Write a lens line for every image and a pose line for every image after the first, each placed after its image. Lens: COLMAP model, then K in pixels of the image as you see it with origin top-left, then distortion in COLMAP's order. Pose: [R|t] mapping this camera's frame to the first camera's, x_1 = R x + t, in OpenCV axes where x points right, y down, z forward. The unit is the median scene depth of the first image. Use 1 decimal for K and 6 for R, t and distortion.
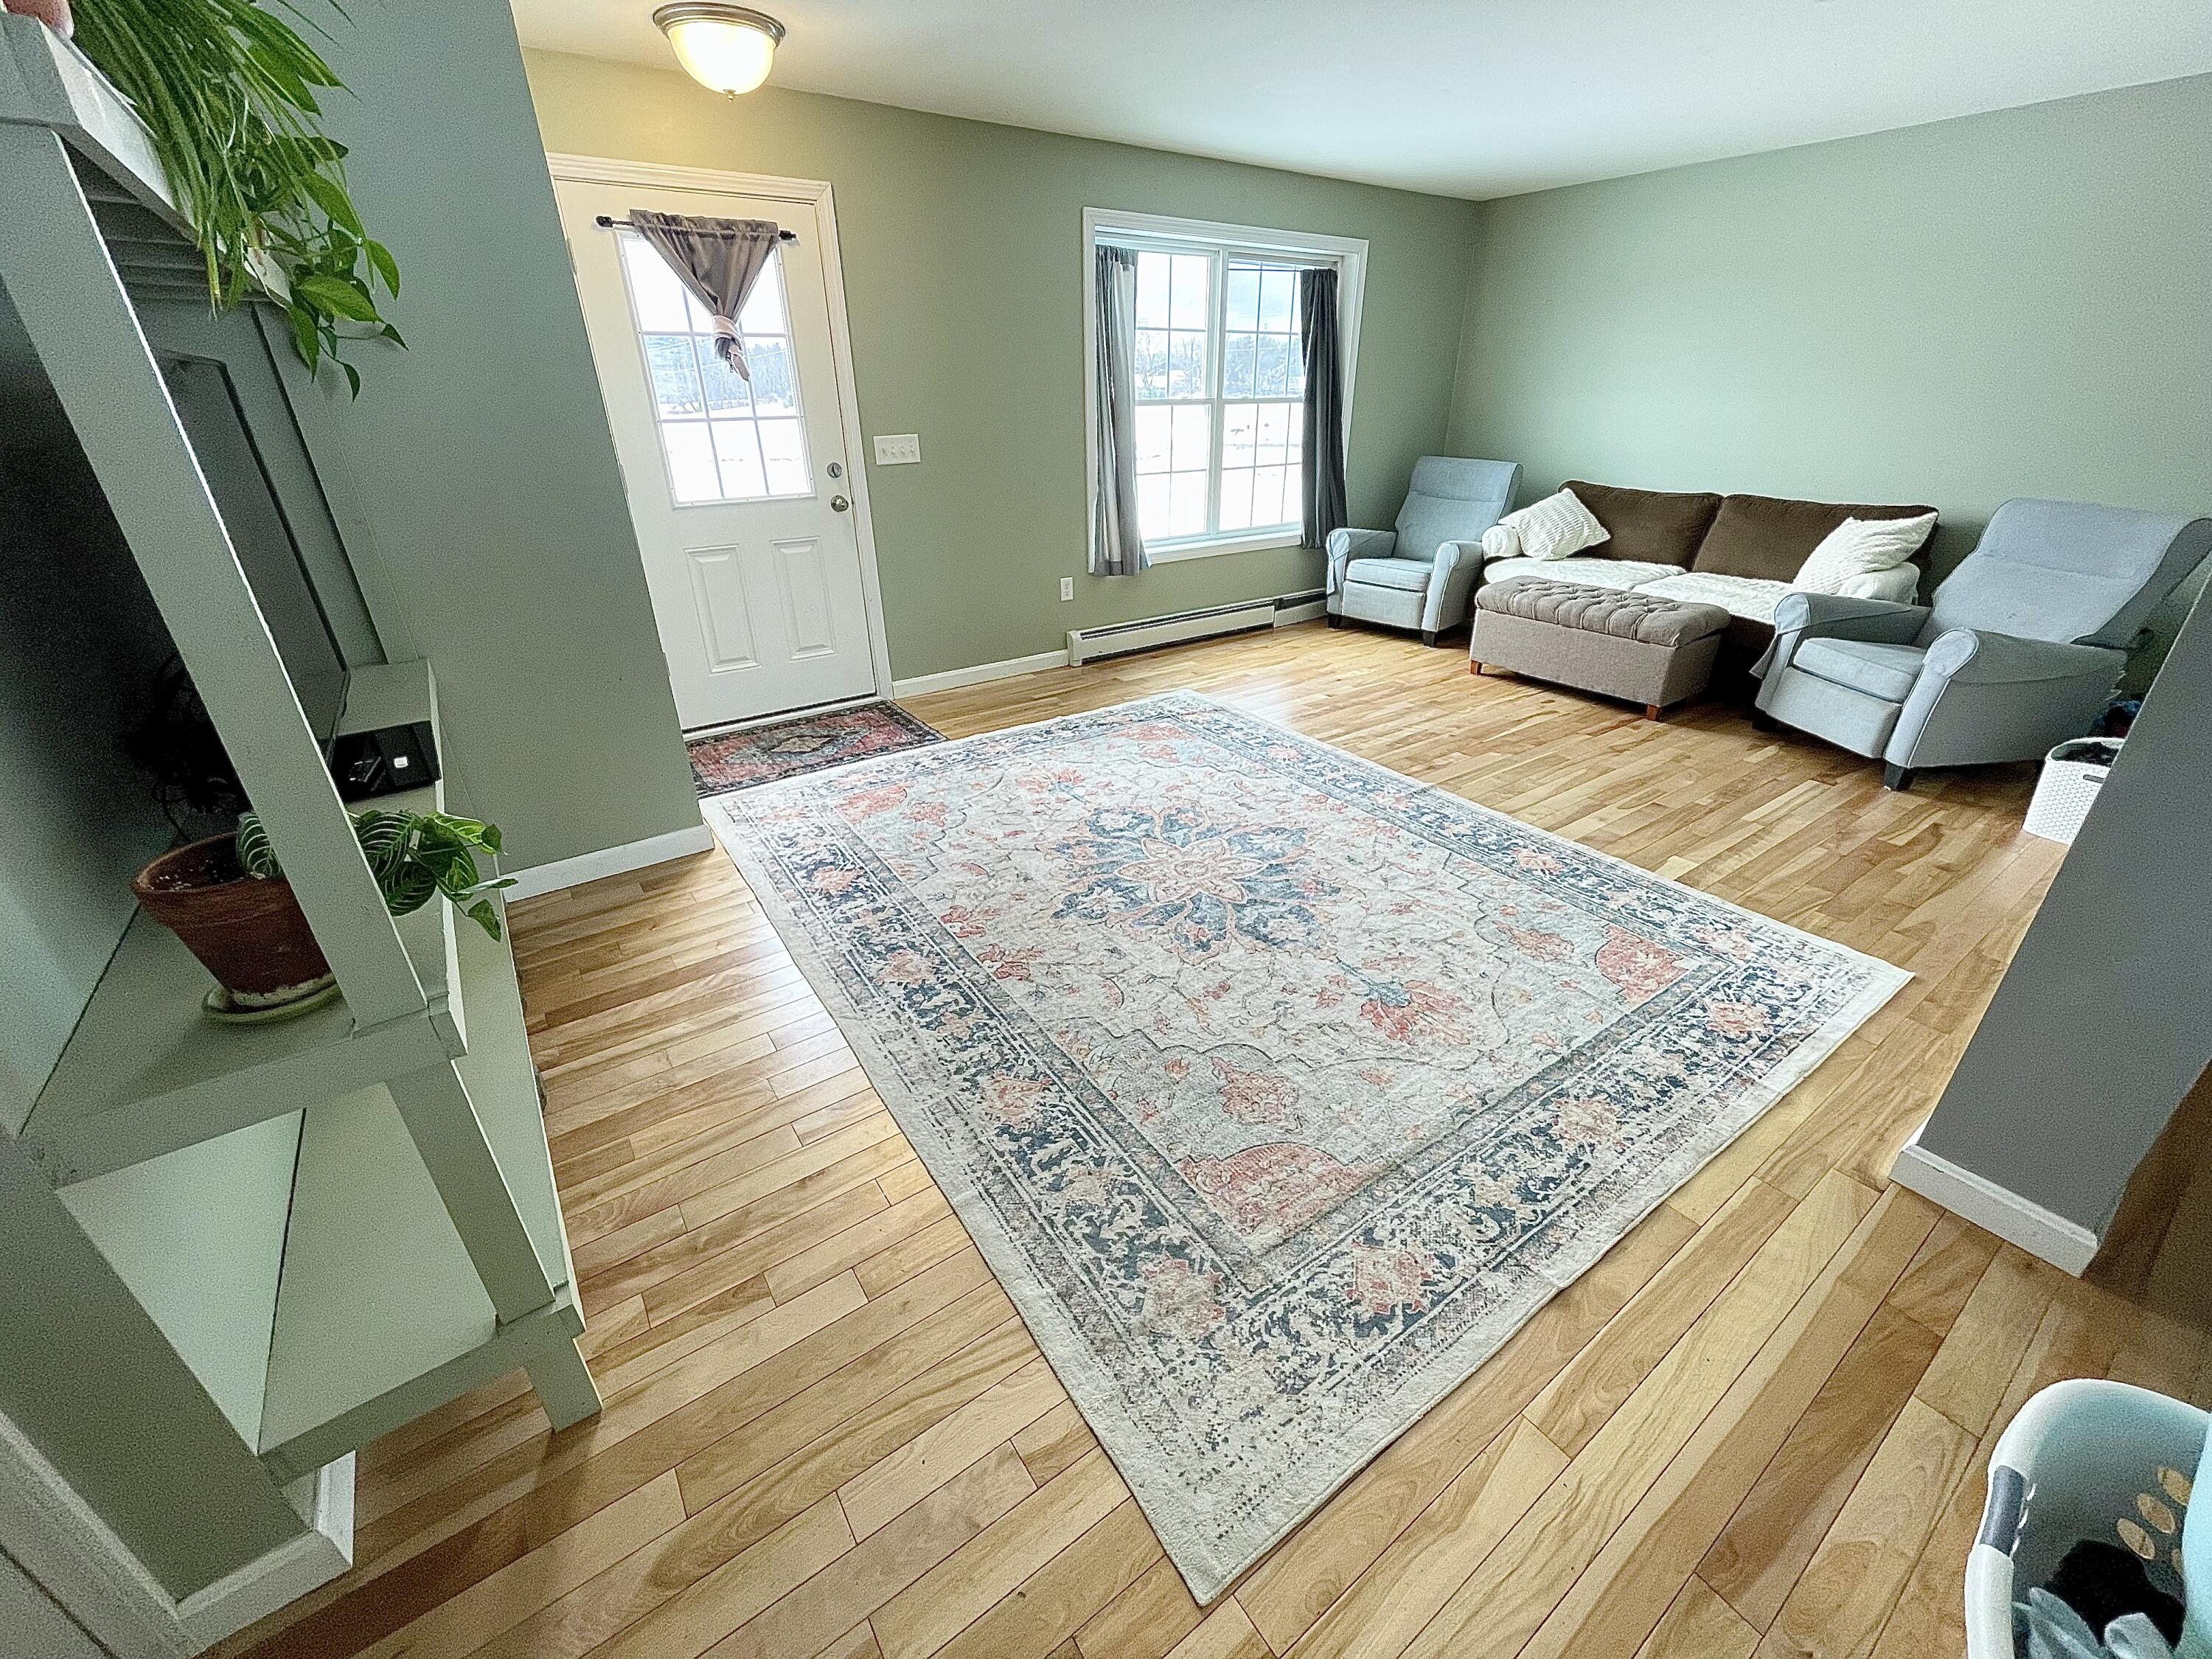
lens RADIAL K [[891.4, 0, 1104.3], [0, 891.4, 829.2], [0, 0, 1]] dist [-0.002578, -0.000444]
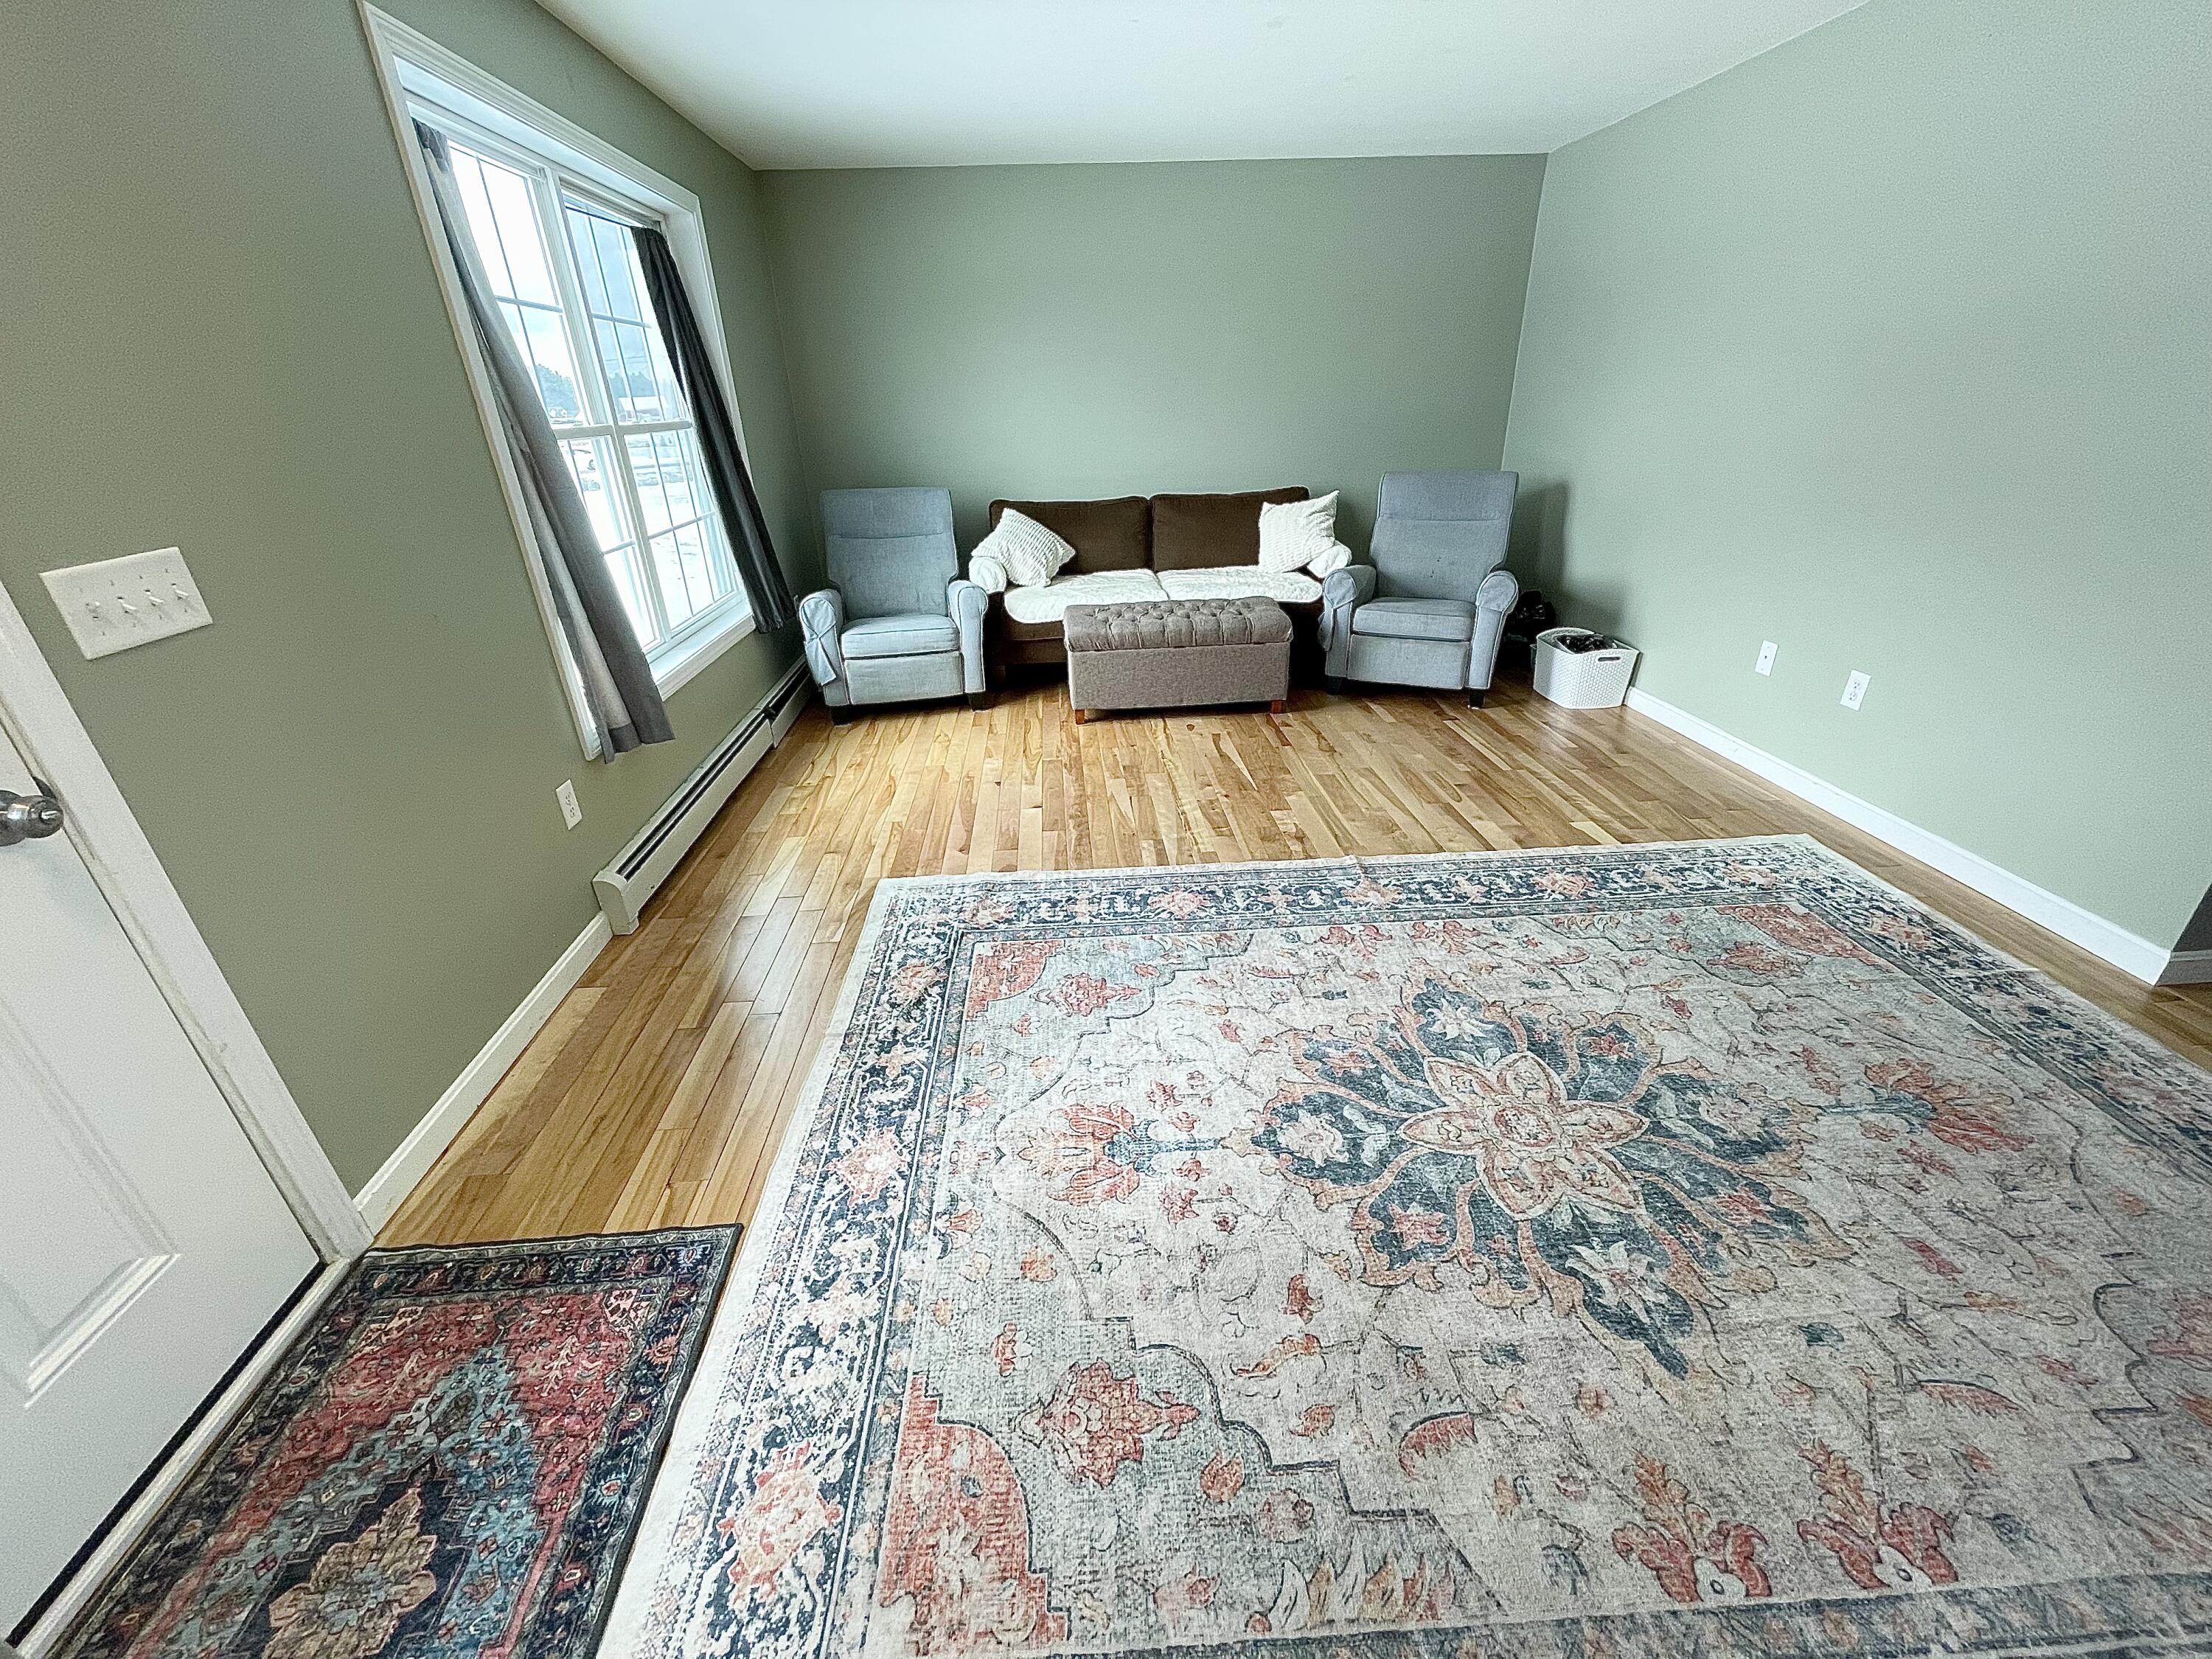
lens RADIAL K [[891.4, 0, 1104.3], [0, 891.4, 829.2], [0, 0, 1]] dist [-0.002578, -0.000444]
pose [[0.520174, -0.381427, 0.764155, -0.348940], [0.402090, 0.898741, 0.174897, -0.284673], [-0.753487, 0.216282, 0.620869, 0.590298]]
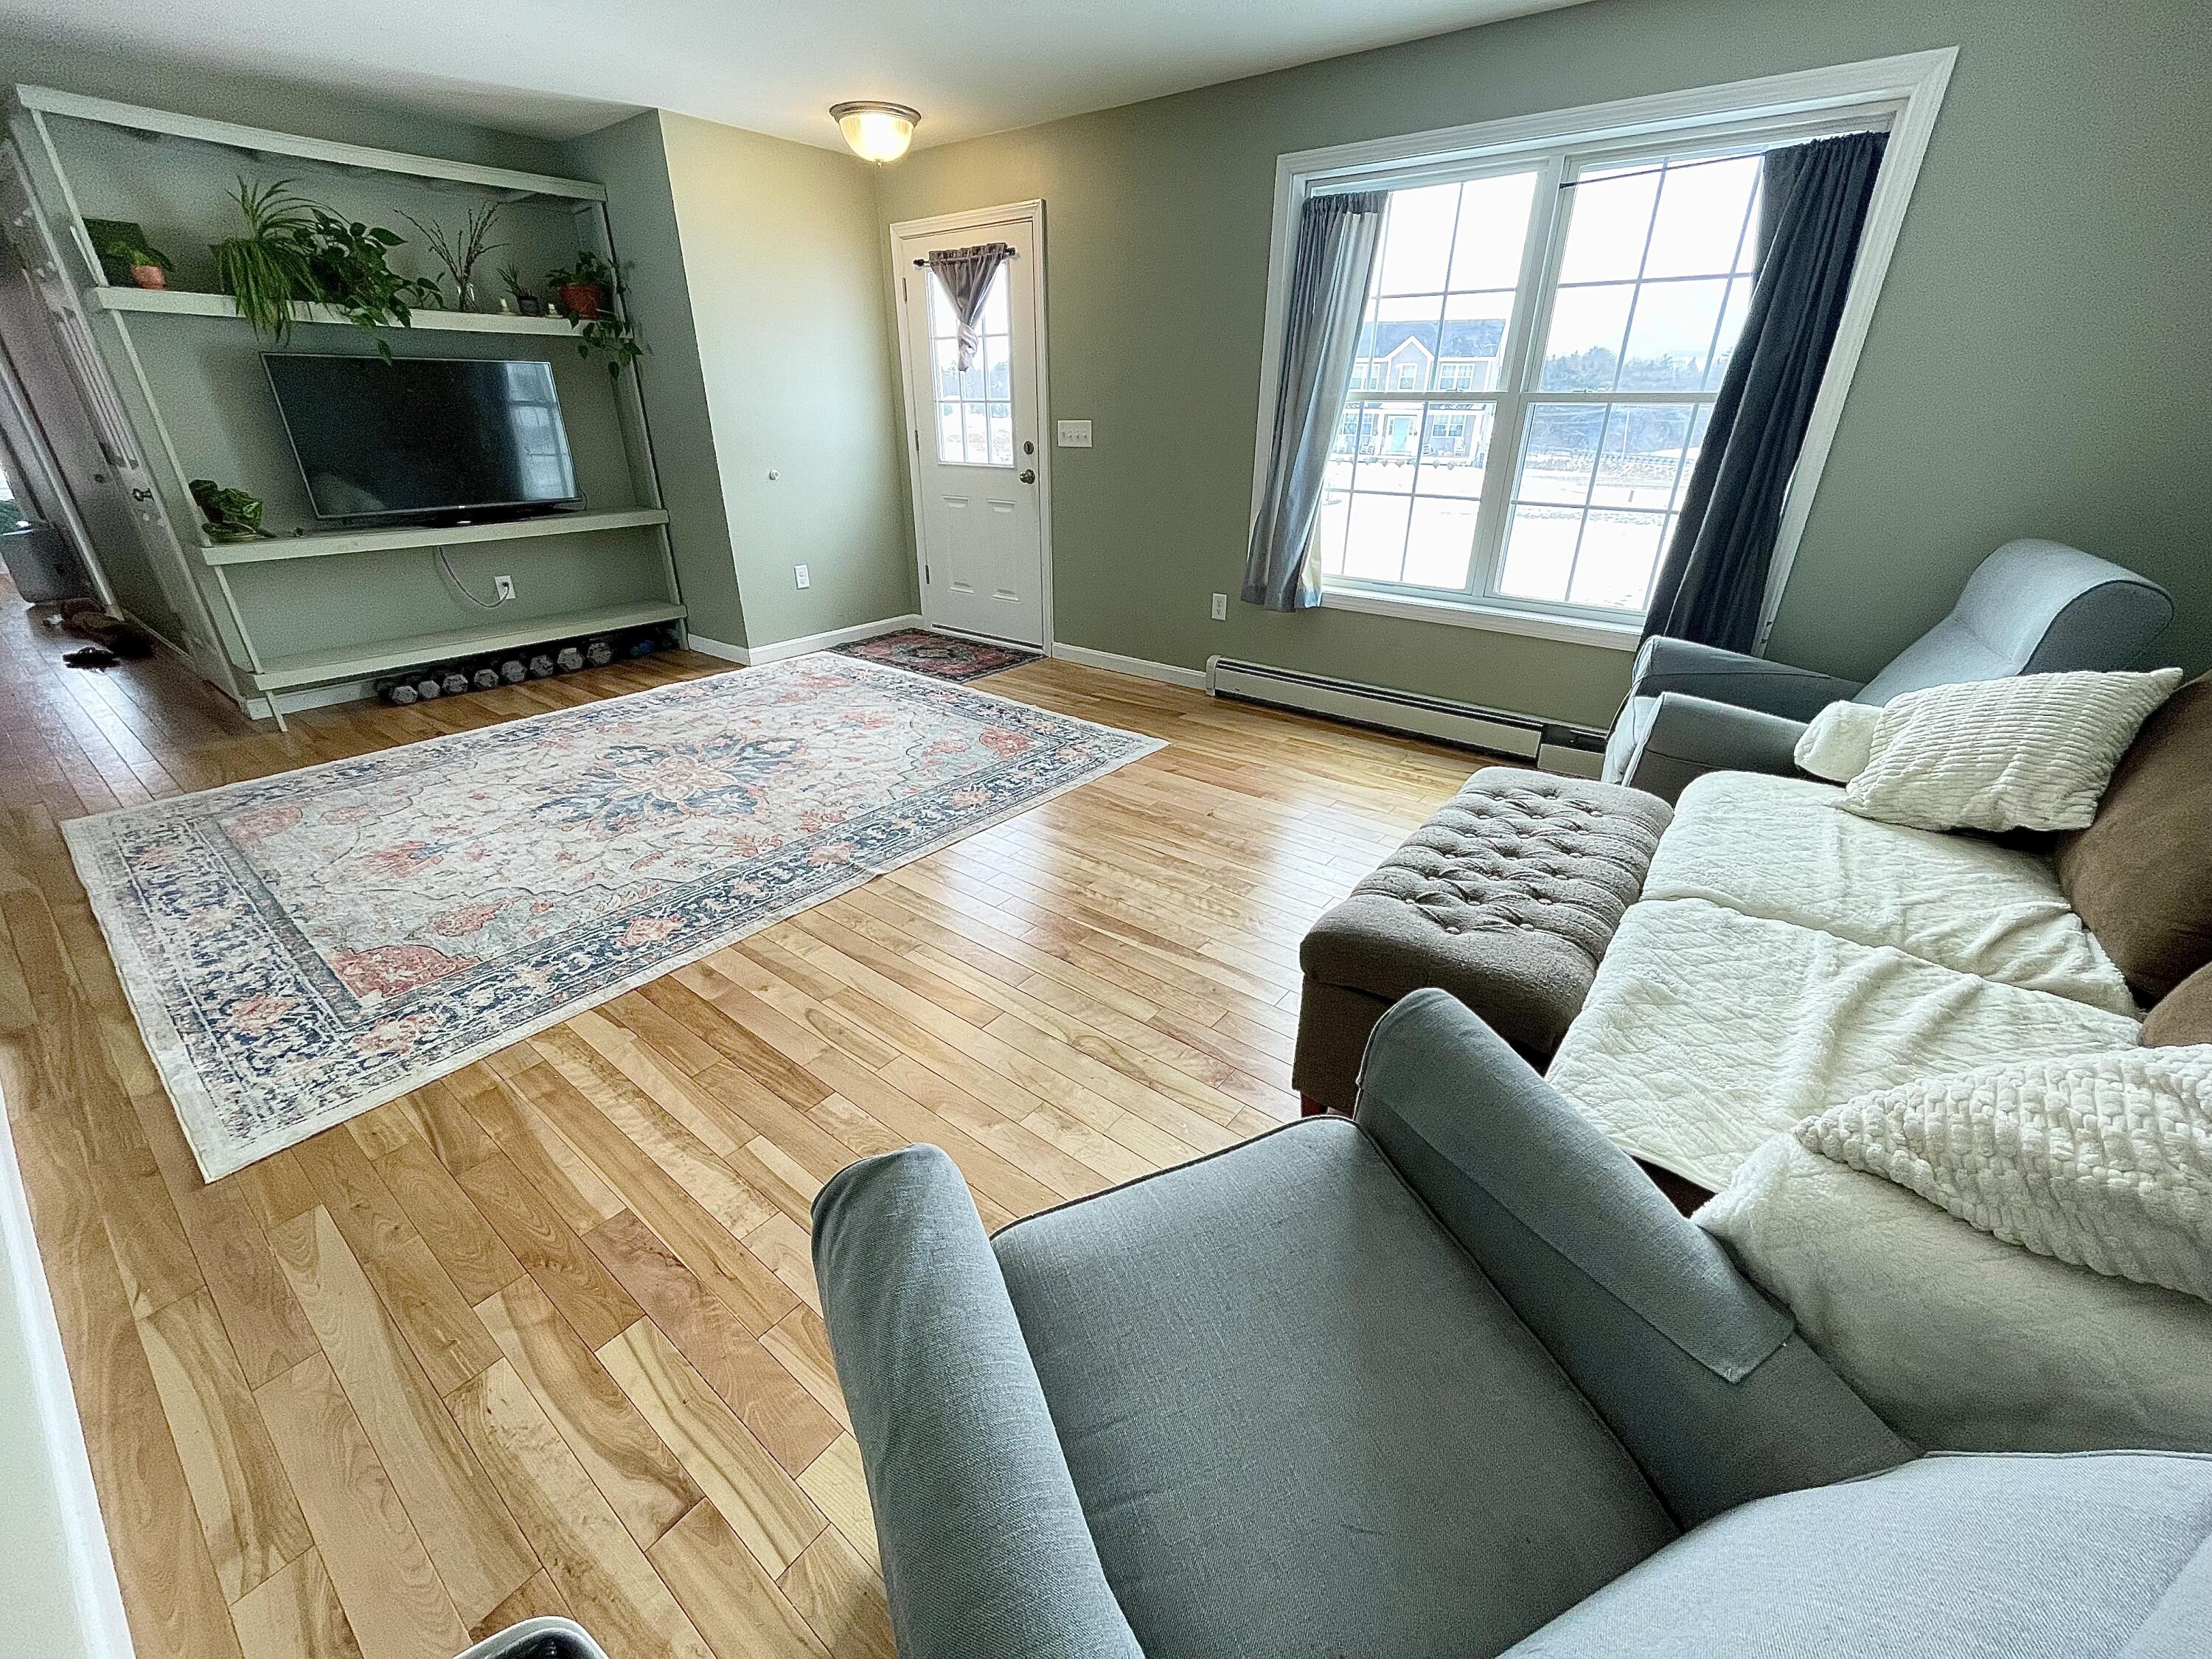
lens RADIAL K [[891.4, 0, 1104.3], [0, 891.4, 829.2], [0, 0, 1]] dist [-0.002578, -0.000444]
pose [[0.295212, 0.421513, -0.857425, 0.978779], [-0.431254, 0.859588, 0.274095, -0.347479], [0.852567, 0.288851, 0.435540, 0.744465]]
